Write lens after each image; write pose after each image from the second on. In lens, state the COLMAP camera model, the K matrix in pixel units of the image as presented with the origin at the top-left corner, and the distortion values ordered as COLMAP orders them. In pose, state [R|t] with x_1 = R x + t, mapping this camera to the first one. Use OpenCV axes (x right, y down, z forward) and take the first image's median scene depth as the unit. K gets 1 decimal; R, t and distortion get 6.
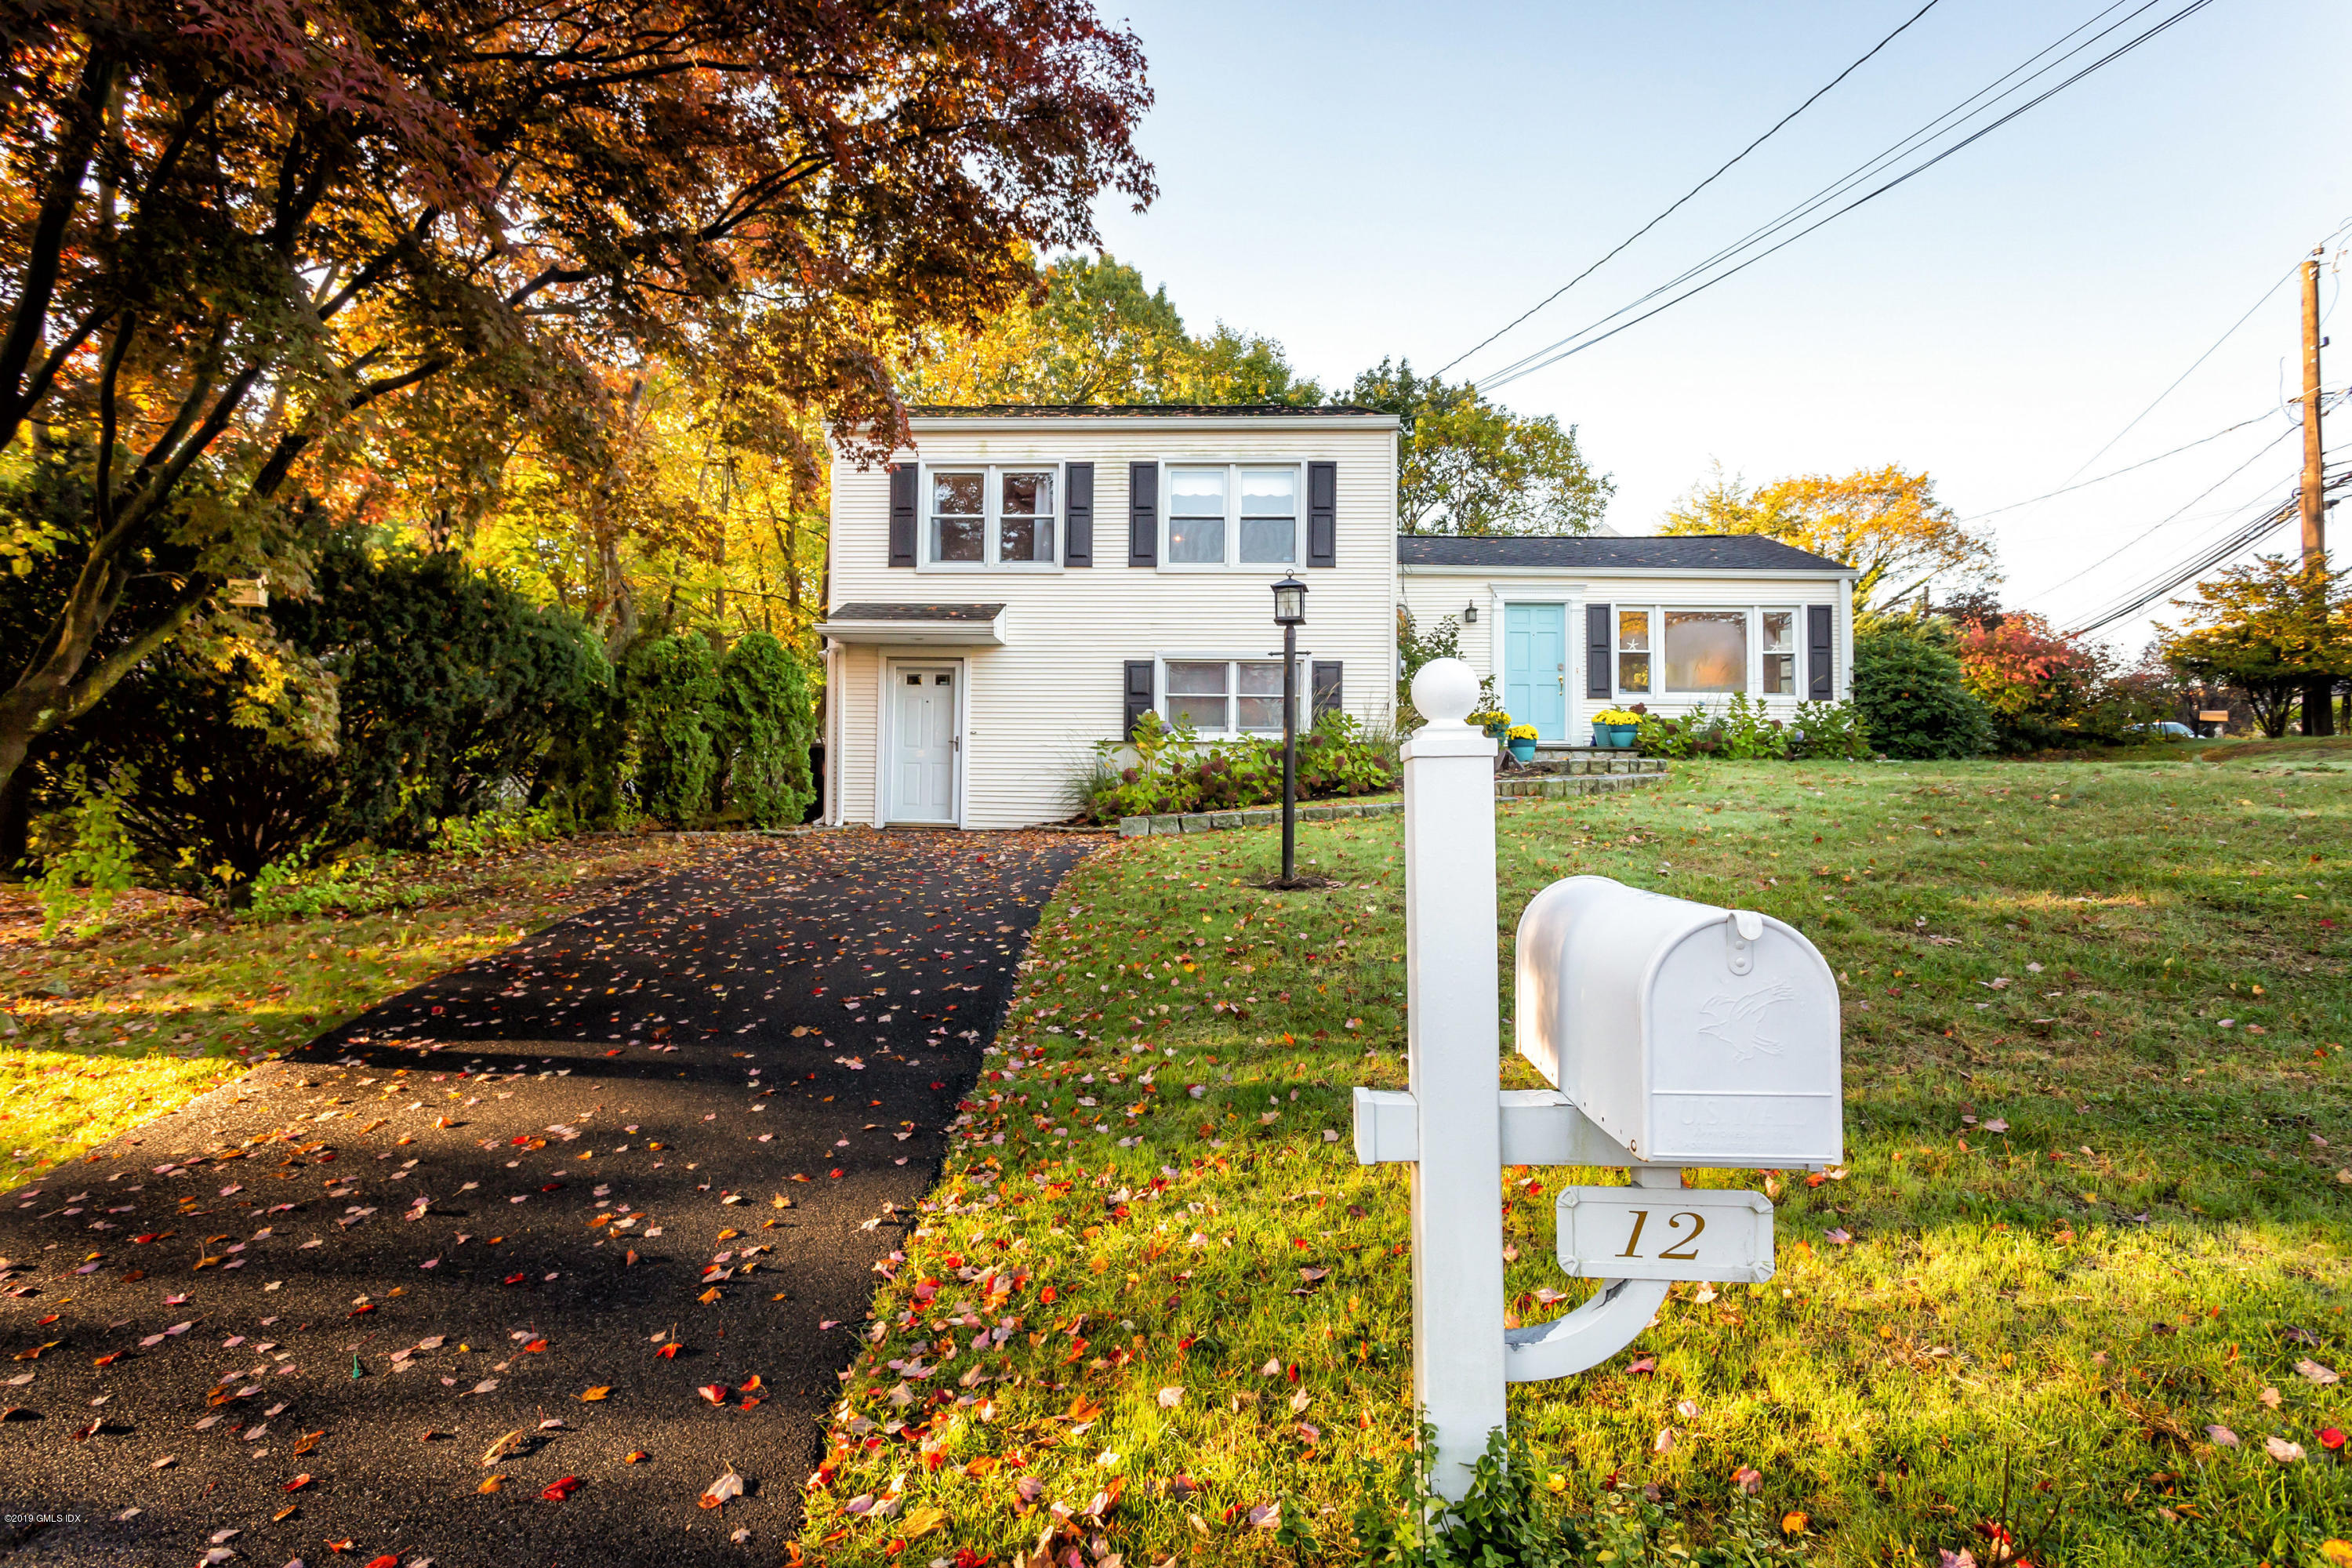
lens RADIAL K [[1113.6, 0, 1126.2], [0, 1113.6, 782.9], [0, 0, 1]] dist [0.000894, -0.001507]
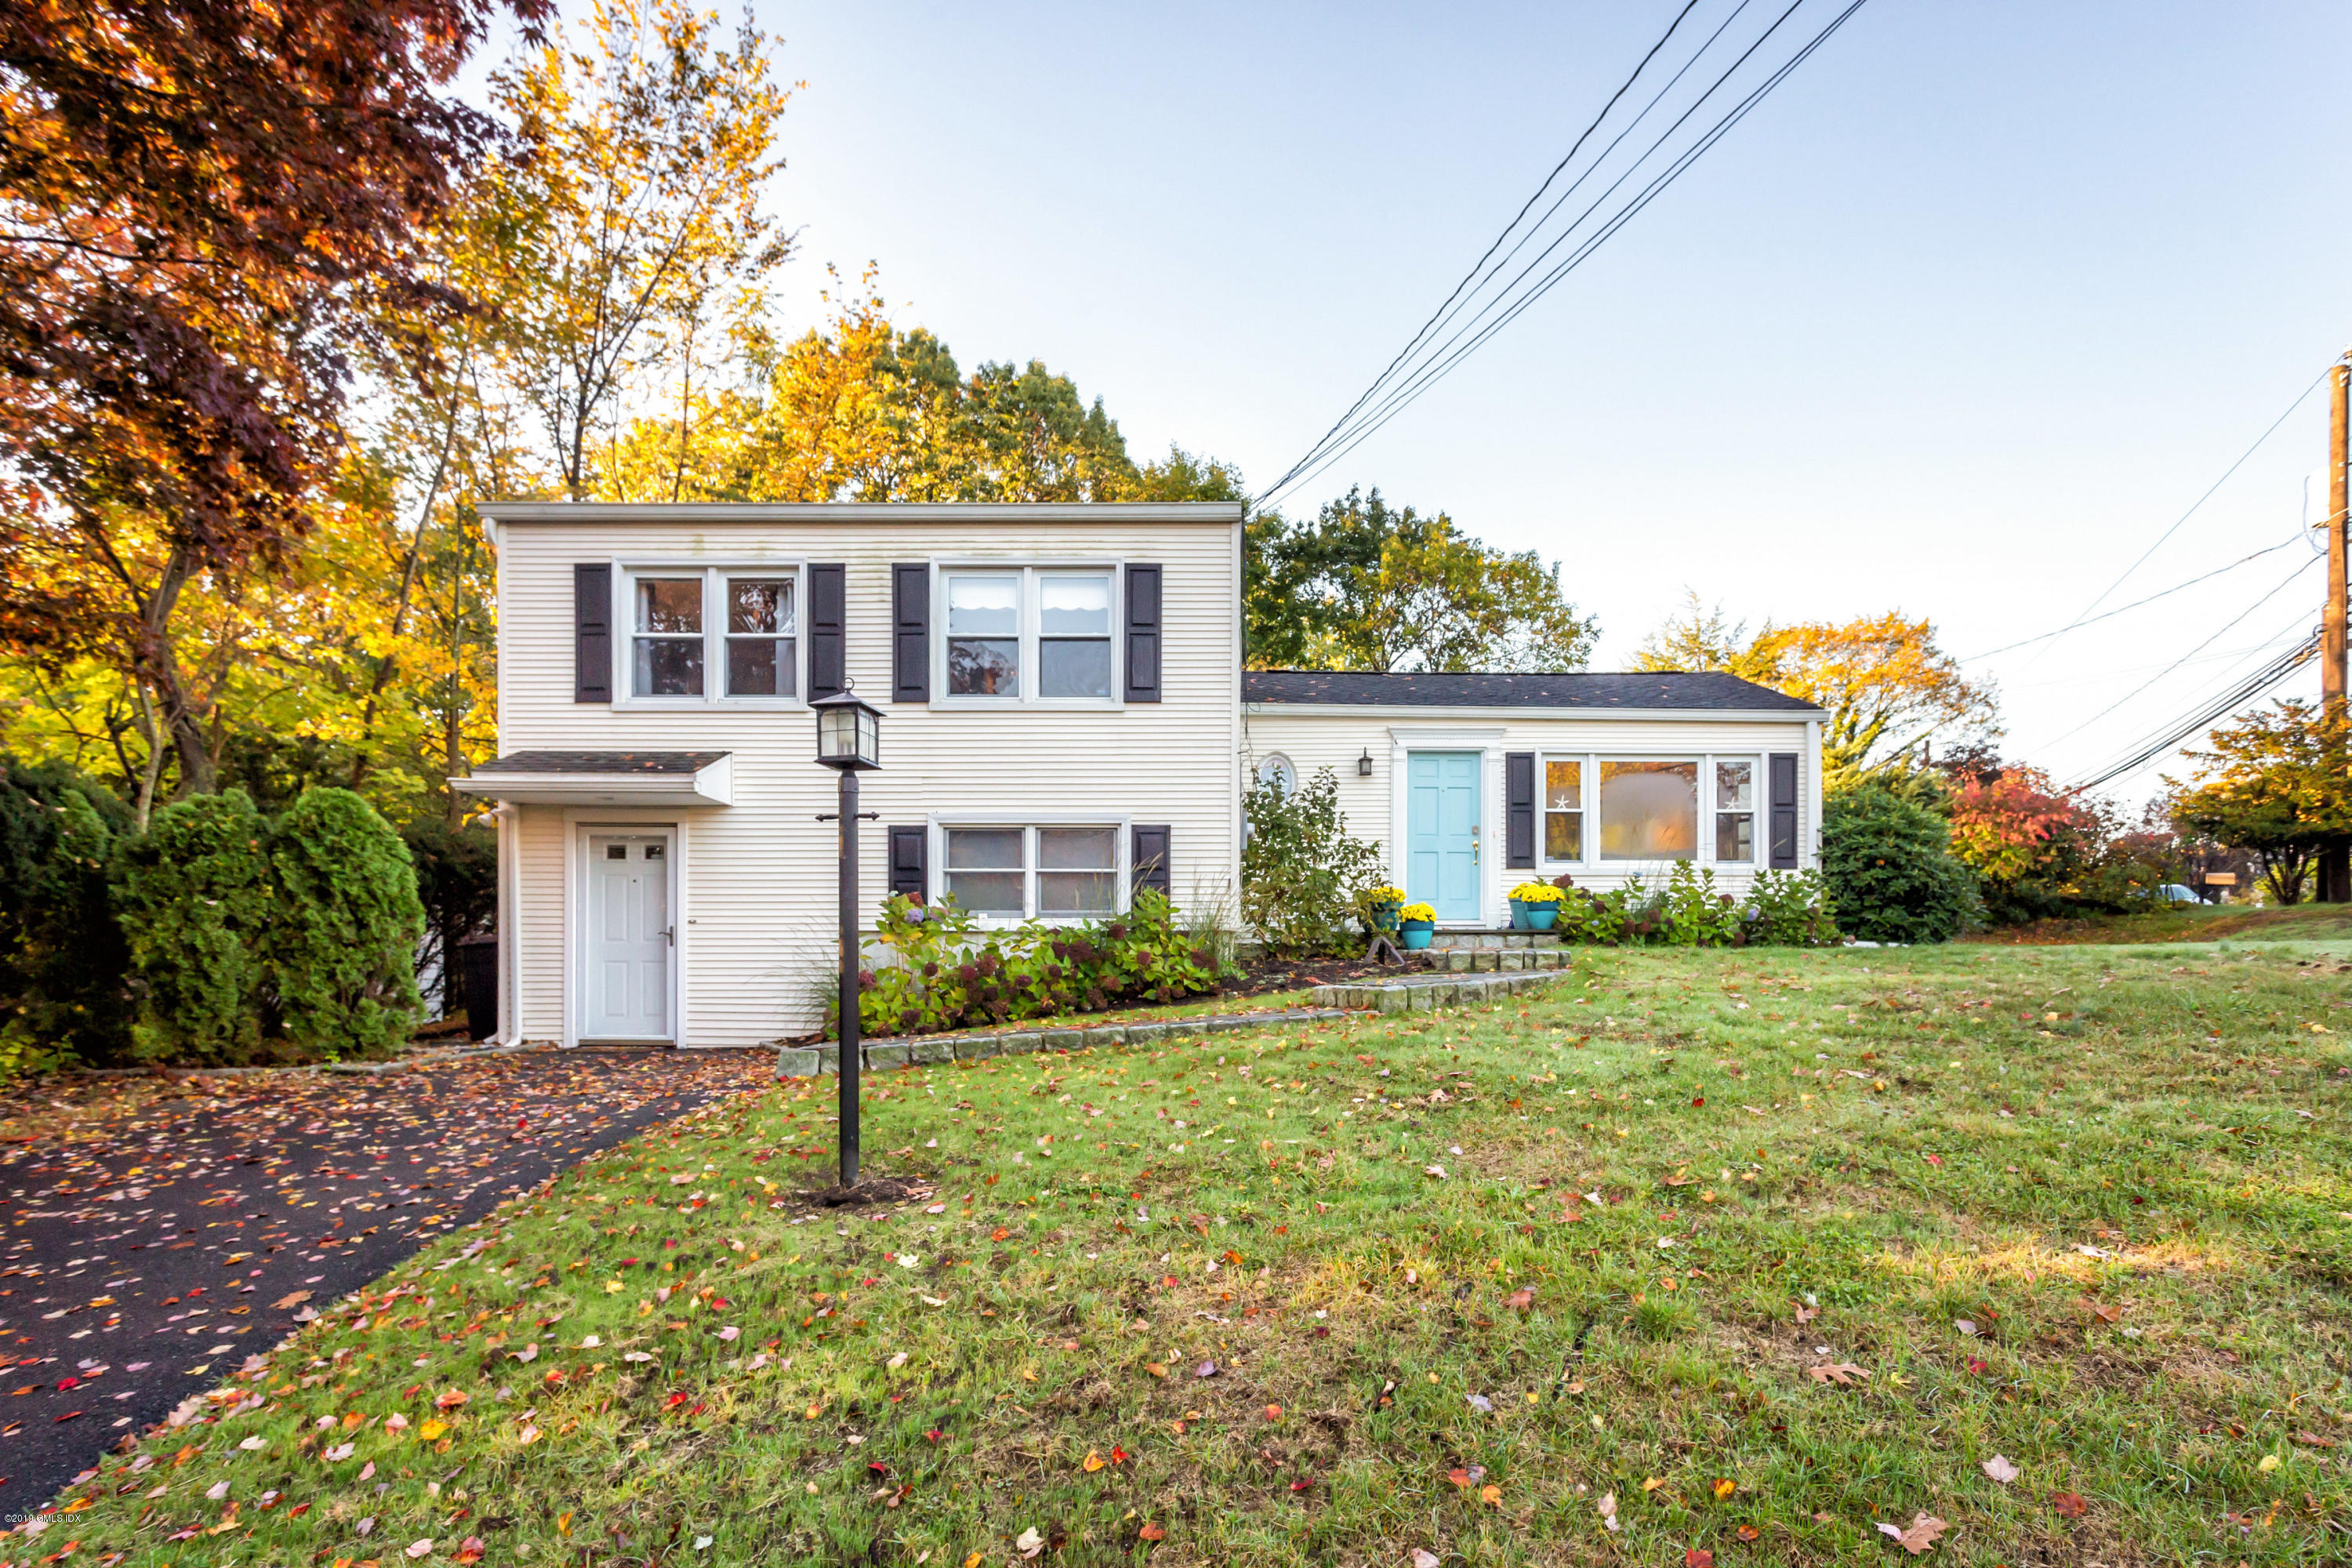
lens RADIAL K [[1149.8, 0, 1188.0], [0, 1149.8, 995.2], [0, 0, 1]] dist [-0.004157, 0.000688]
pose [[0.998731, -0.012140, 0.048880, 0.137859], [0.010183, 0.999144, 0.040088, -0.019197], [-0.049325, -0.039540, 0.998000, 0.164858]]
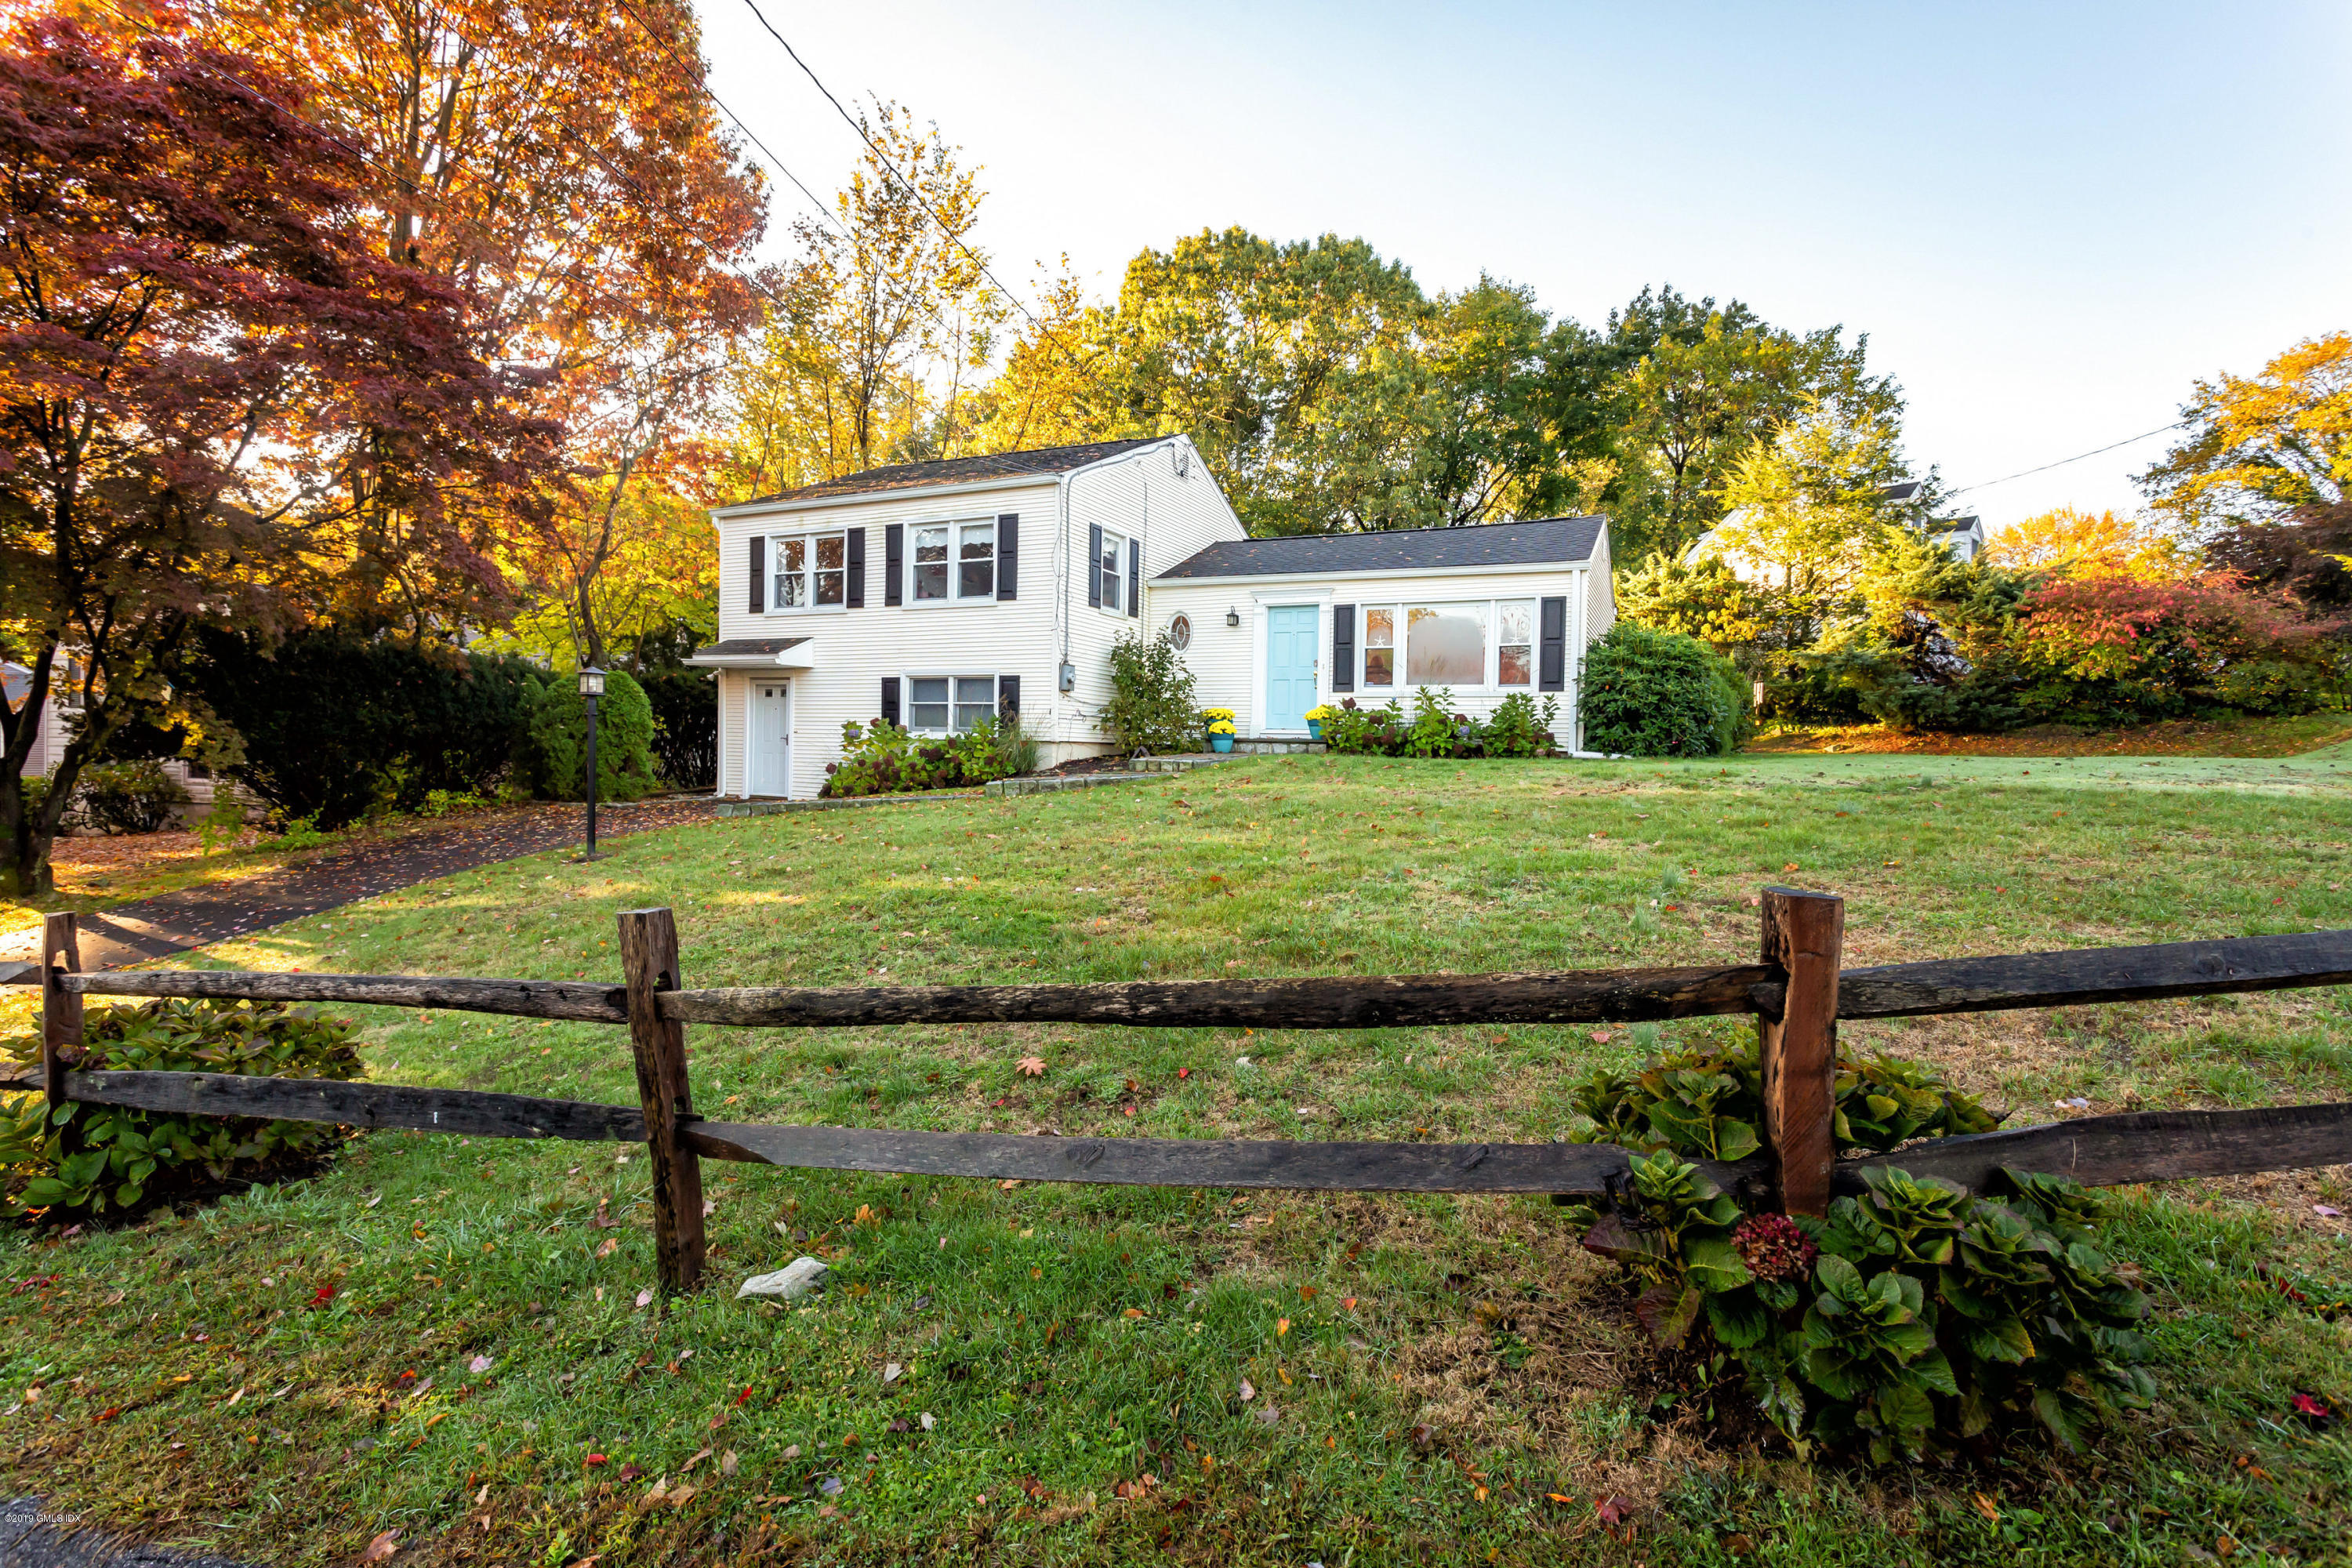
lens RADIAL K [[1106.6, 0, 1182.3], [0, 1106.6, 759.9], [0, 0, 1]] dist [-0.000900, -0.000175]
pose [[0.922115, 0.009630, -0.386797, 0.698179], [0.002765, 0.999501, 0.031475, -0.044292], [0.386907, -0.030093, 0.921628, -0.057846]]
